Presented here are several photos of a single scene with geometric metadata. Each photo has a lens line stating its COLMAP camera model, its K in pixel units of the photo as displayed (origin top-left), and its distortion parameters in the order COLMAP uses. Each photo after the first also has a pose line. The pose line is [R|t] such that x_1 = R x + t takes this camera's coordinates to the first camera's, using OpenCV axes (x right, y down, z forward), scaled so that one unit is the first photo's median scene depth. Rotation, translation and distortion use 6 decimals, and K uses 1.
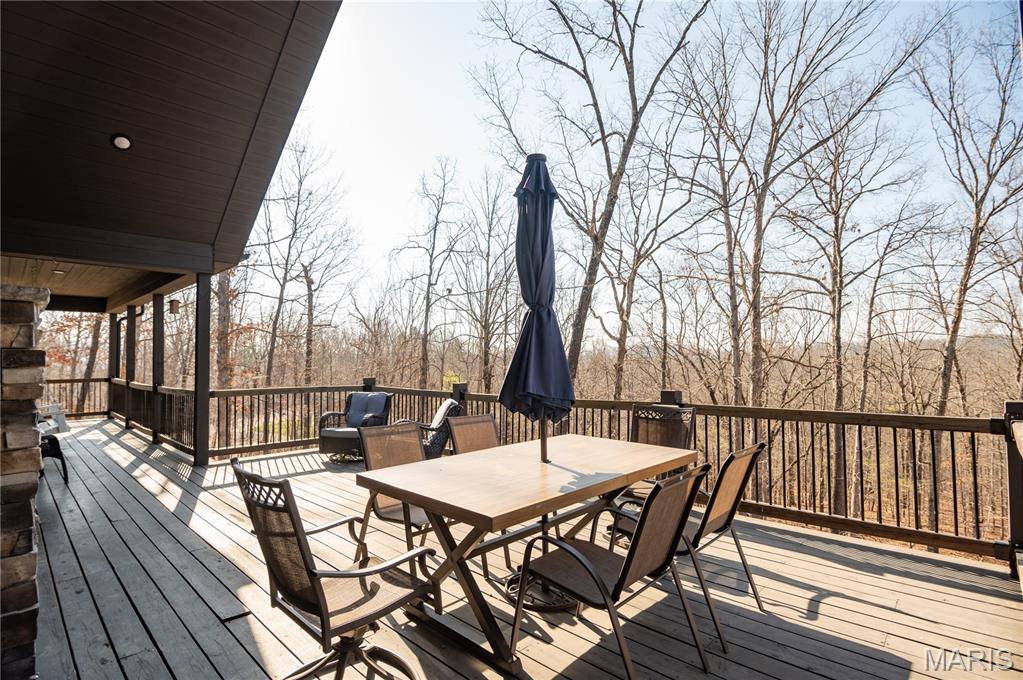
lens RADIAL K [[498.1, 0, 513.9], [0, 498.1, 339.3], [0, 0, 1]] dist [-0.020216, -0.000132]
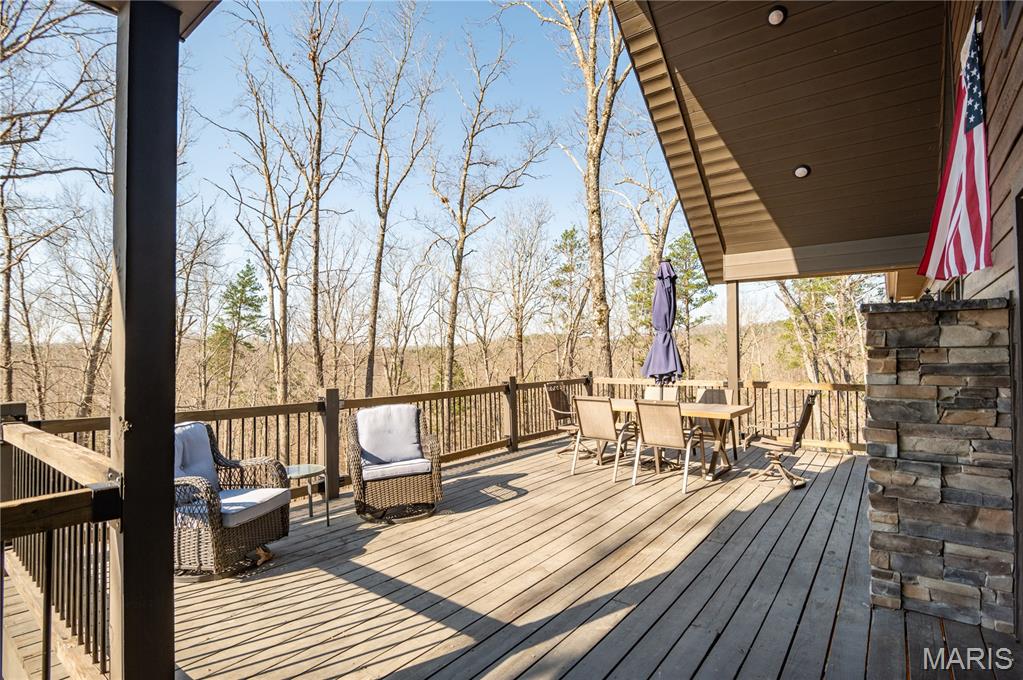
lens RADIAL K [[498.1, 0, 511.3], [0, 498.1, 342.7], [0, 0, 1]] dist [-0.020216, -0.000132]
pose [[-0.099610, 0.029703, 0.994583, -1.600517], [-0.029570, 0.999025, -0.032797, 0.070093], [-0.994587, -0.032677, -0.098635, 1.520118]]
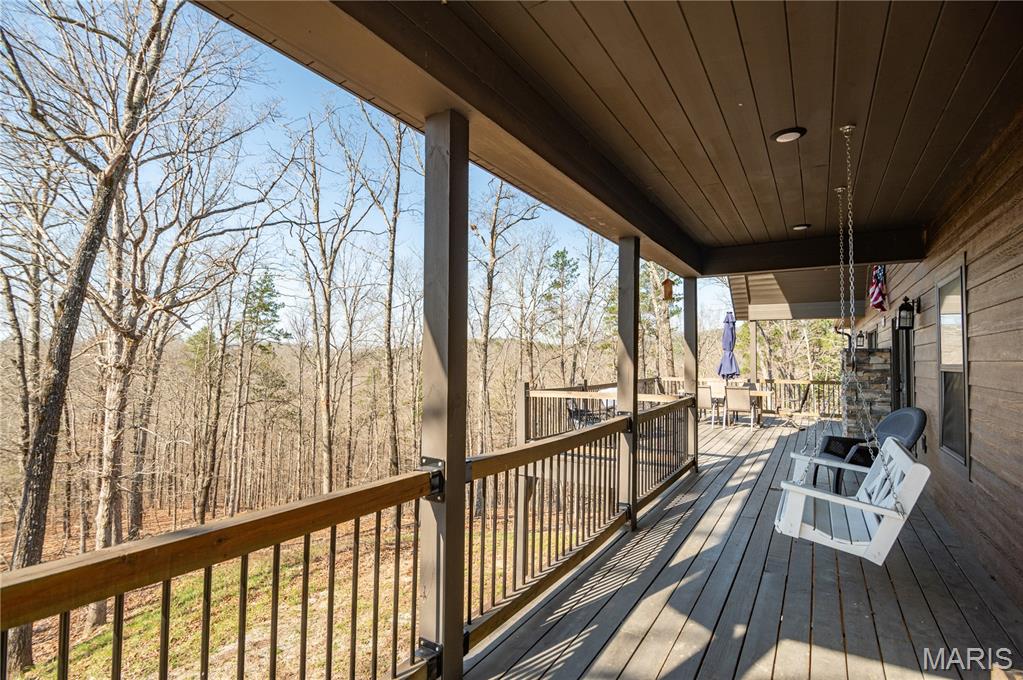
lens RADIAL K [[498.1, 0, 512.8], [0, 498.1, 340.9], [0, 0, 1]] dist [-0.020216, -0.000132]
pose [[-0.199673, 0.039931, 0.979049, -2.714268], [-0.041381, 0.997934, -0.049141, 0.104963], [-0.978988, -0.050326, -0.197608, 2.743351]]
